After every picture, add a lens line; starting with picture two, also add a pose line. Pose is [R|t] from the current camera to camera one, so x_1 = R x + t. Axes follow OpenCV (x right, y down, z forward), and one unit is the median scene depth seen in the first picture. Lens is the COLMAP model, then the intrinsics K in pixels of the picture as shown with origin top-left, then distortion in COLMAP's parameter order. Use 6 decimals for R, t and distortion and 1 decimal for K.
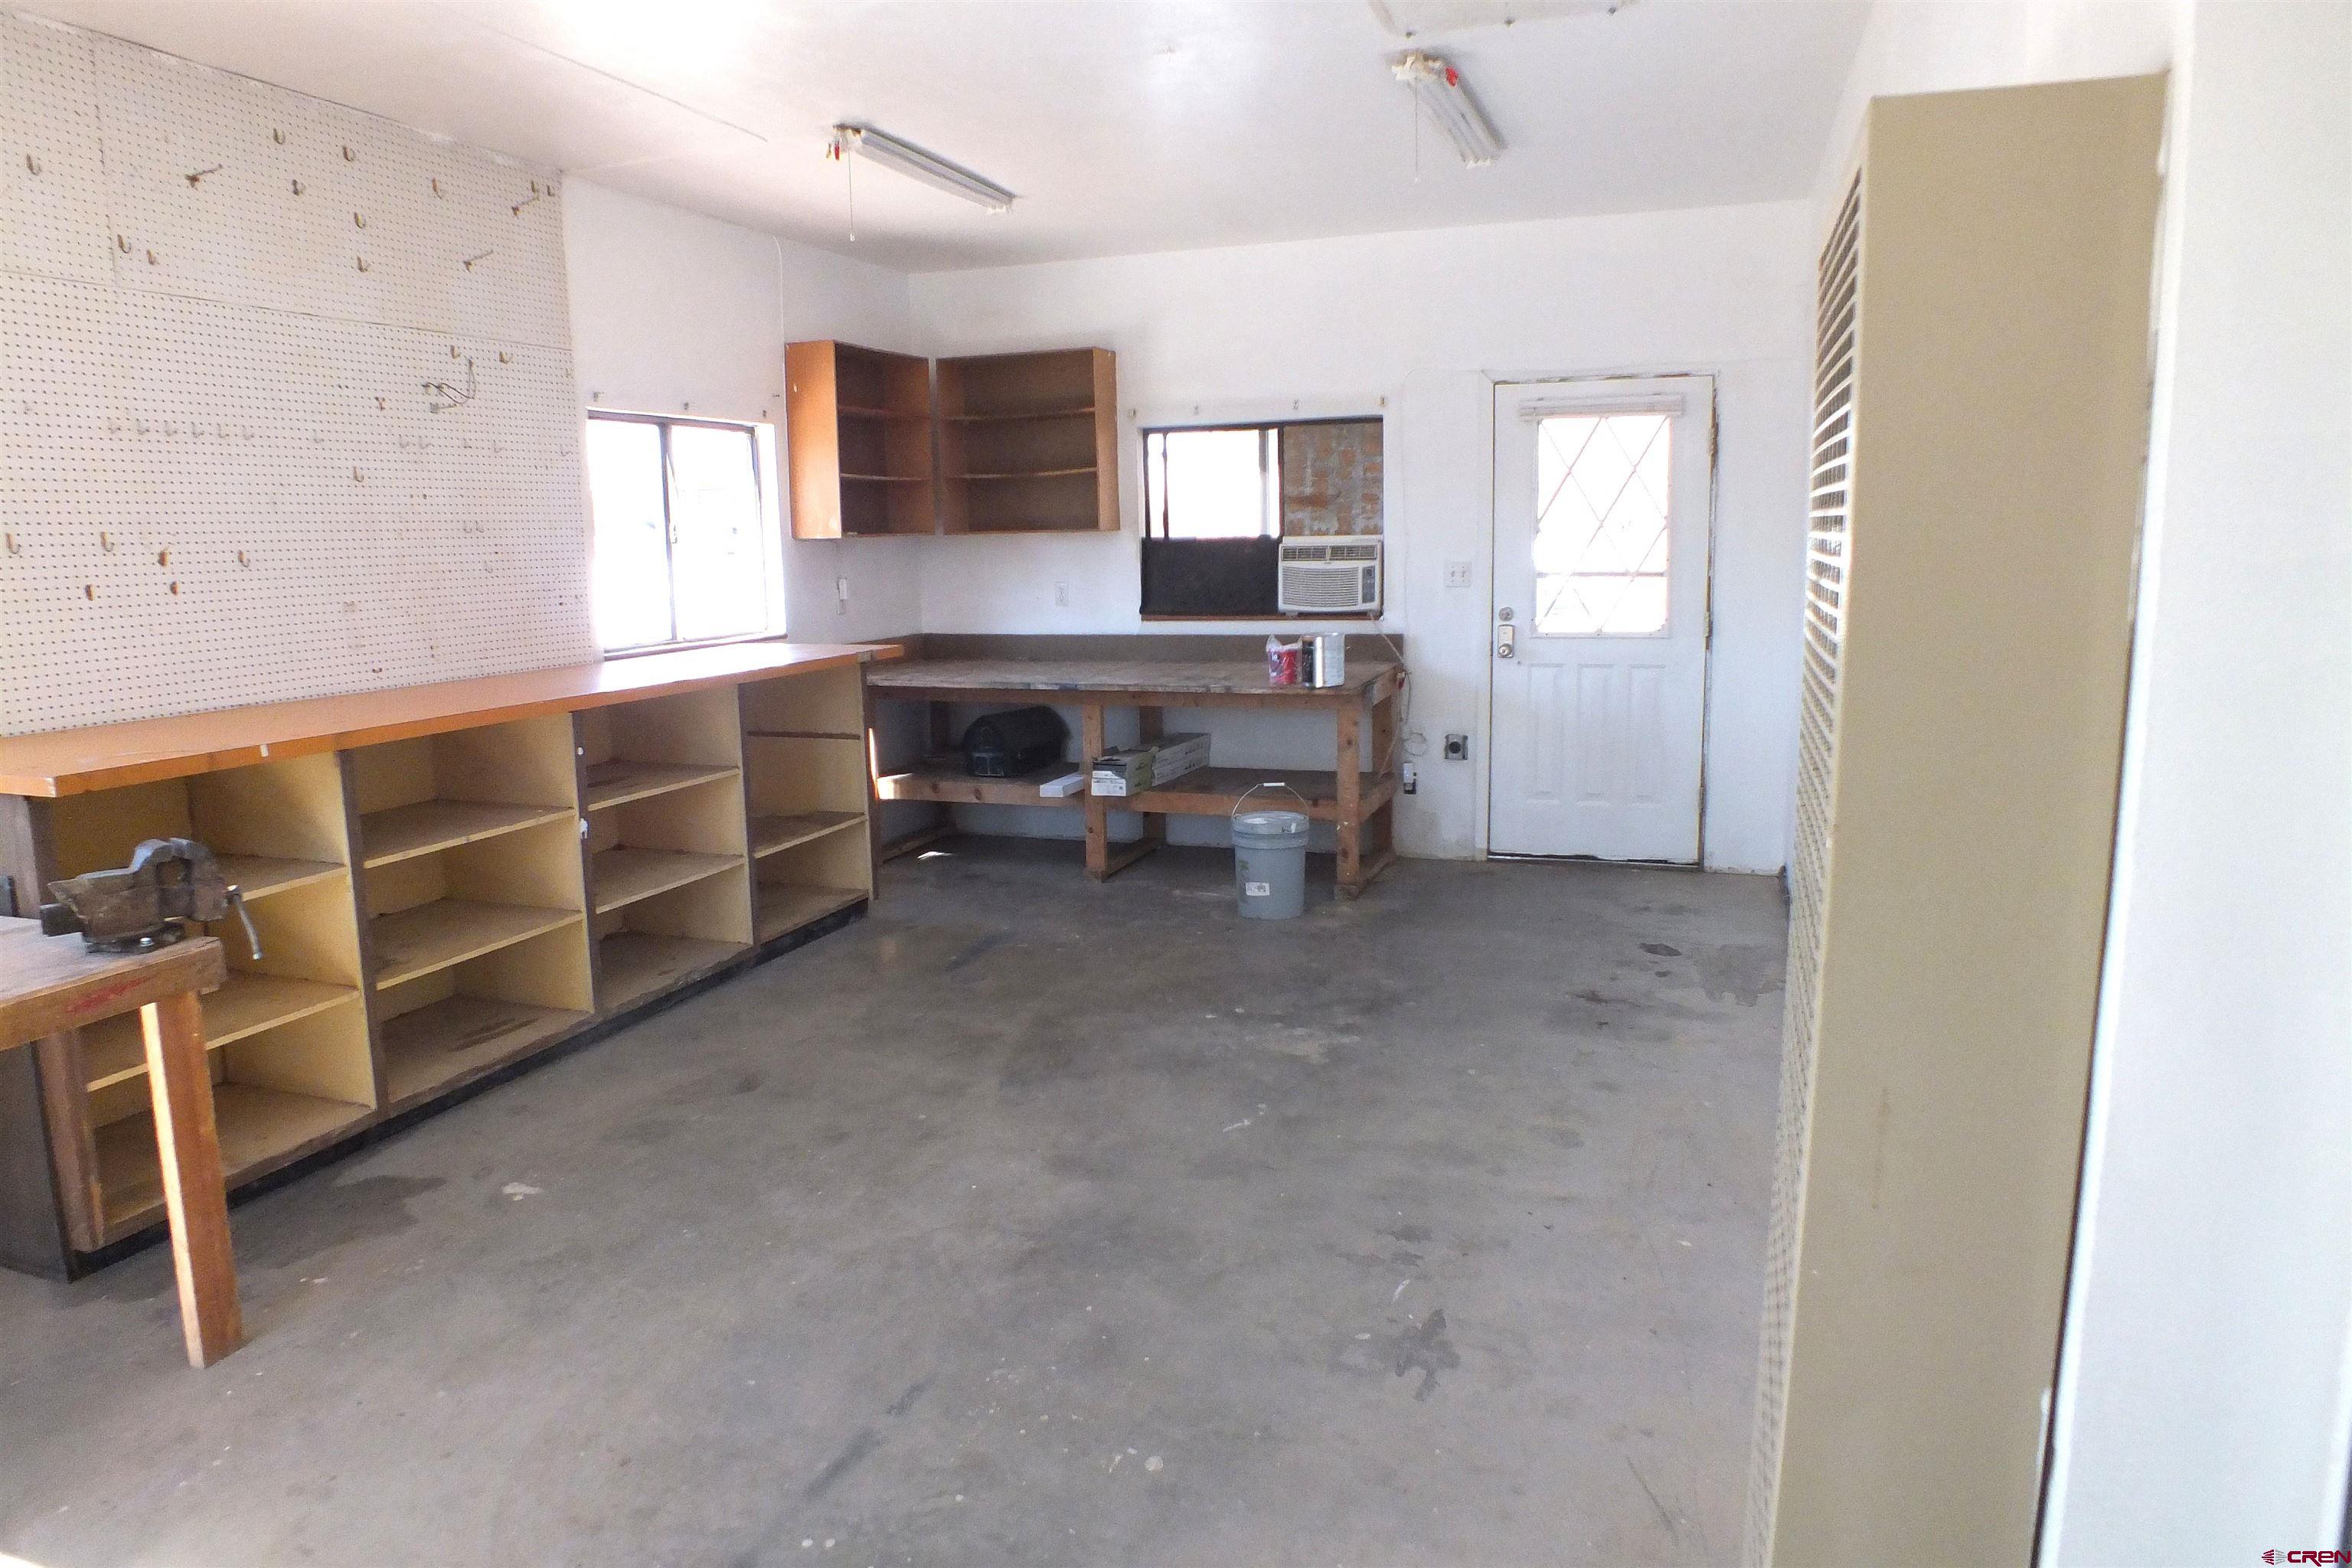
lens RADIAL K [[1529.1, 0, 1152.4], [0, 1529.1, 785.7], [0, 0, 1]] dist [-0.066831, 0.036836]
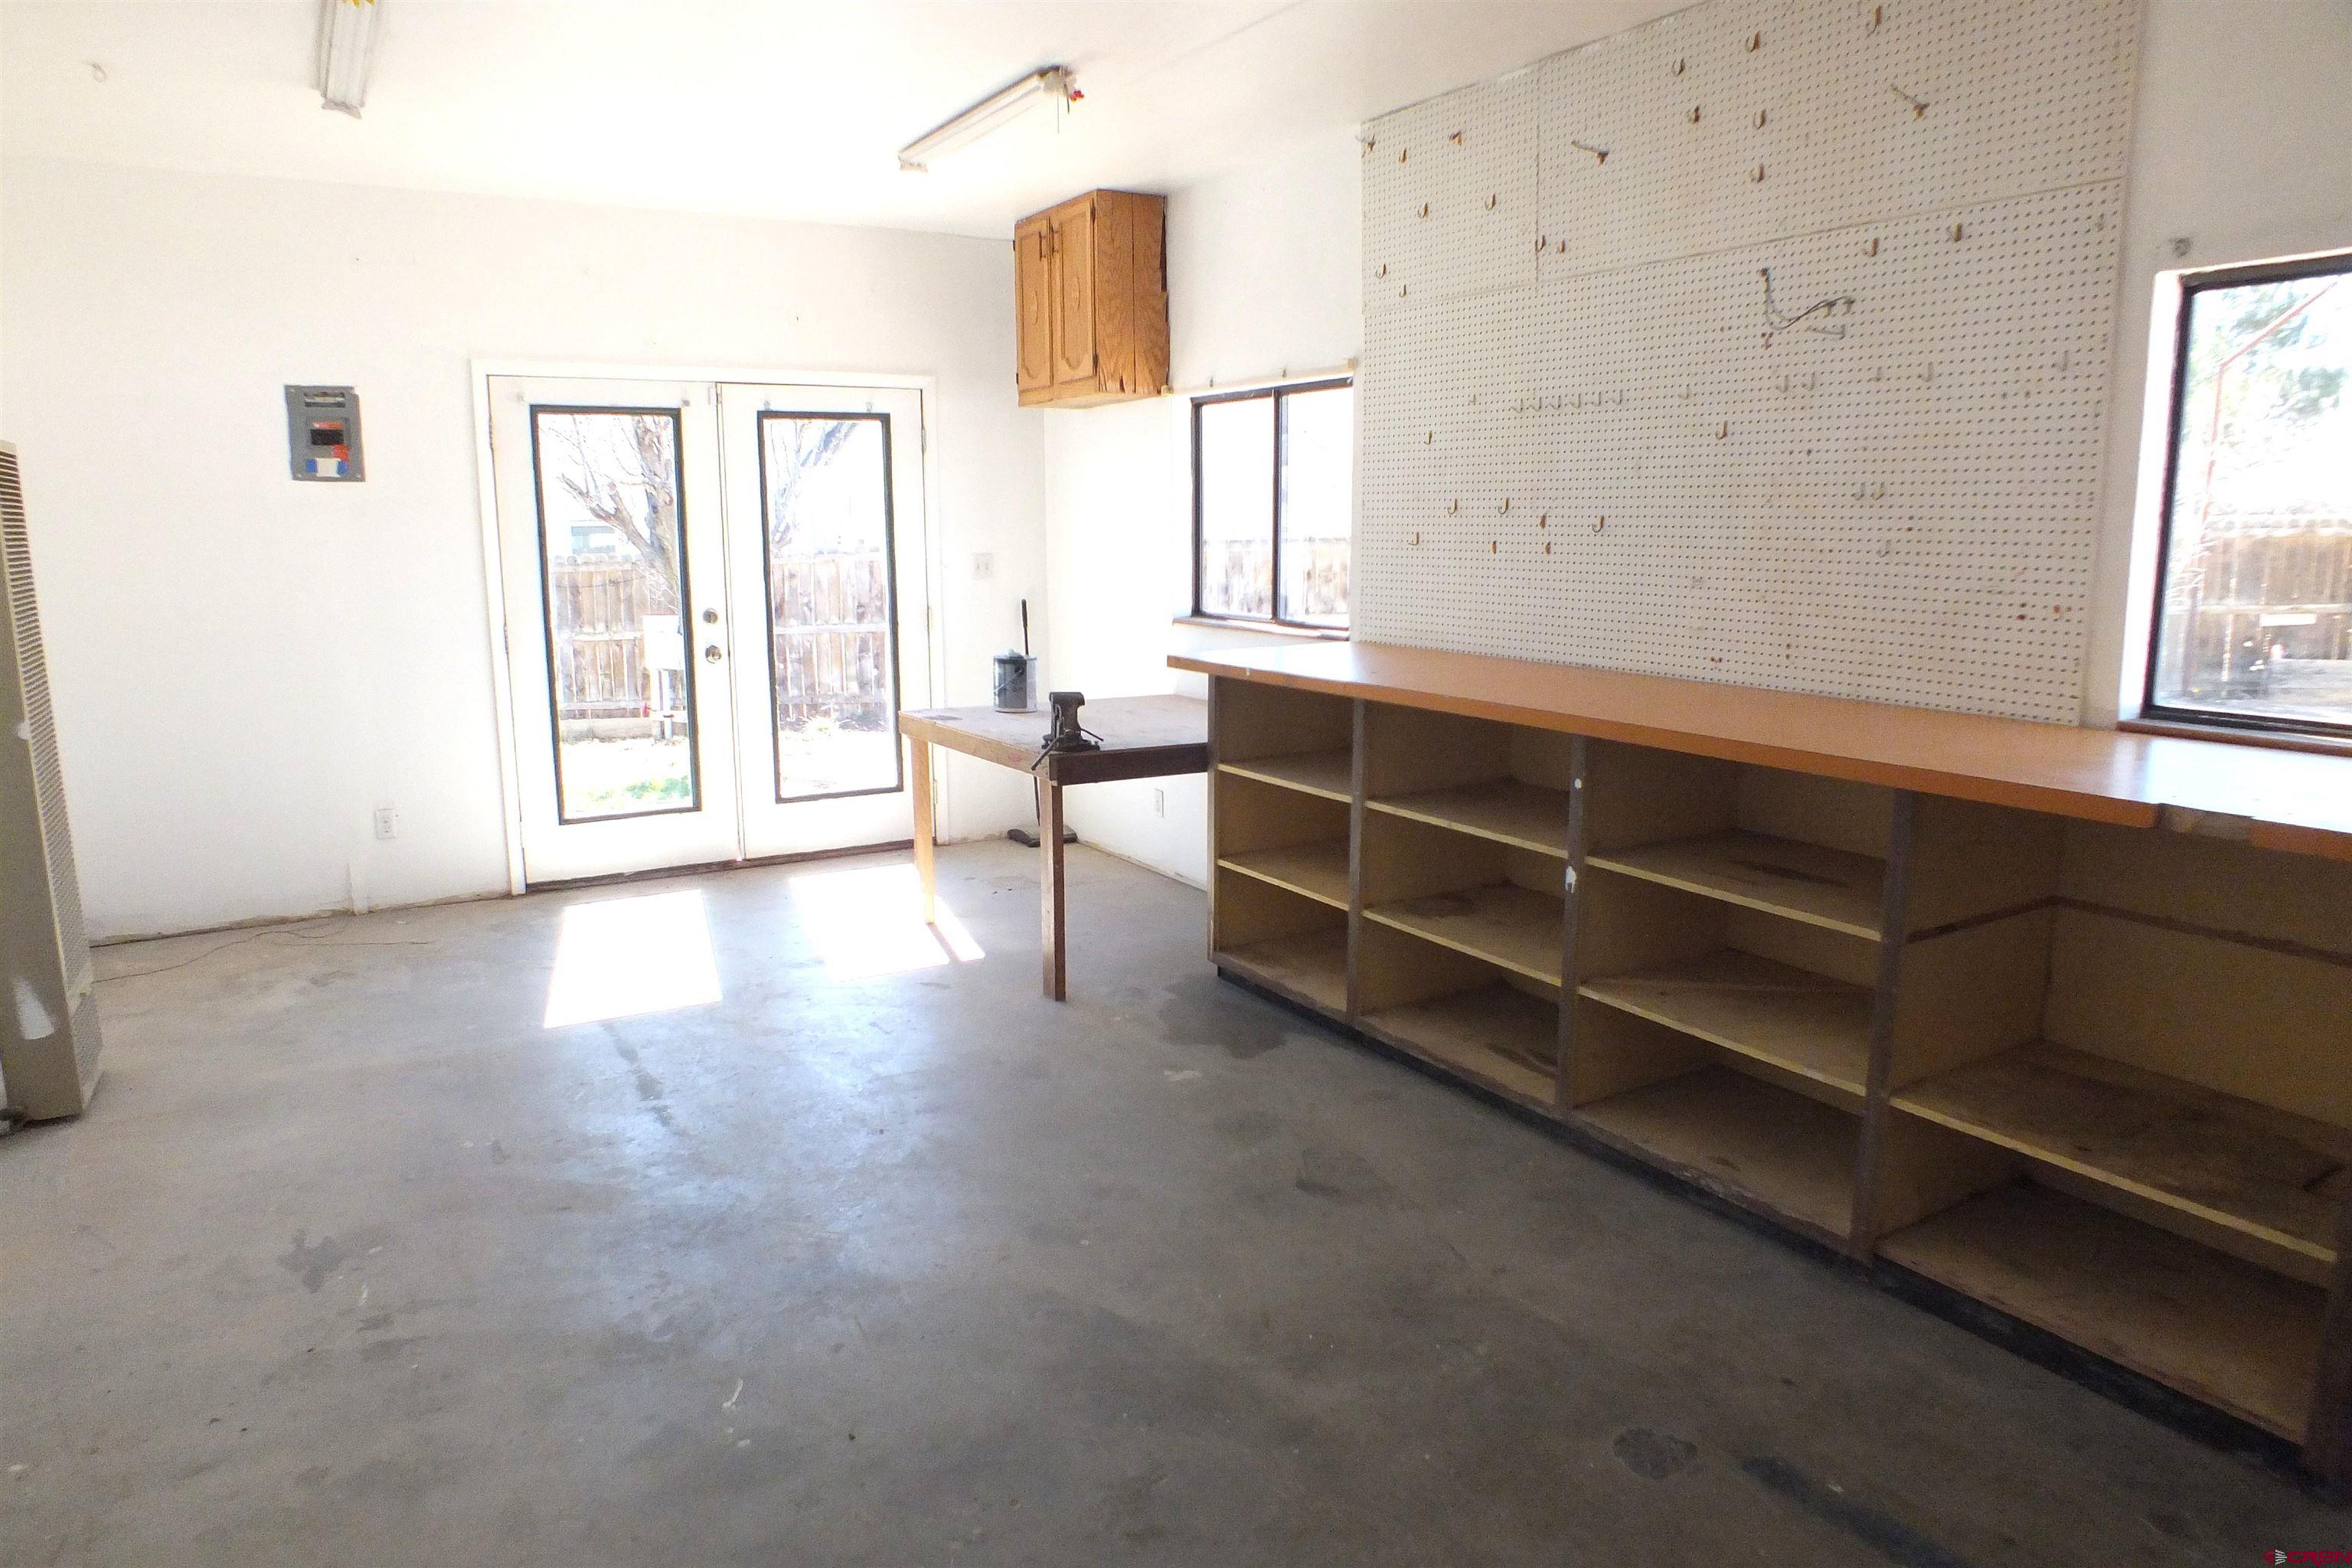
lens RADIAL K [[1529.1, 0, 1152.4], [0, 1529.1, 785.7], [0, 0, 1]] dist [-0.066831, 0.036836]
pose [[-0.639069, 0.170941, -0.749913, 0.349618], [-0.095085, 0.949953, 0.297570, -0.233419], [0.763249, 0.261473, -0.590832, 1.275544]]
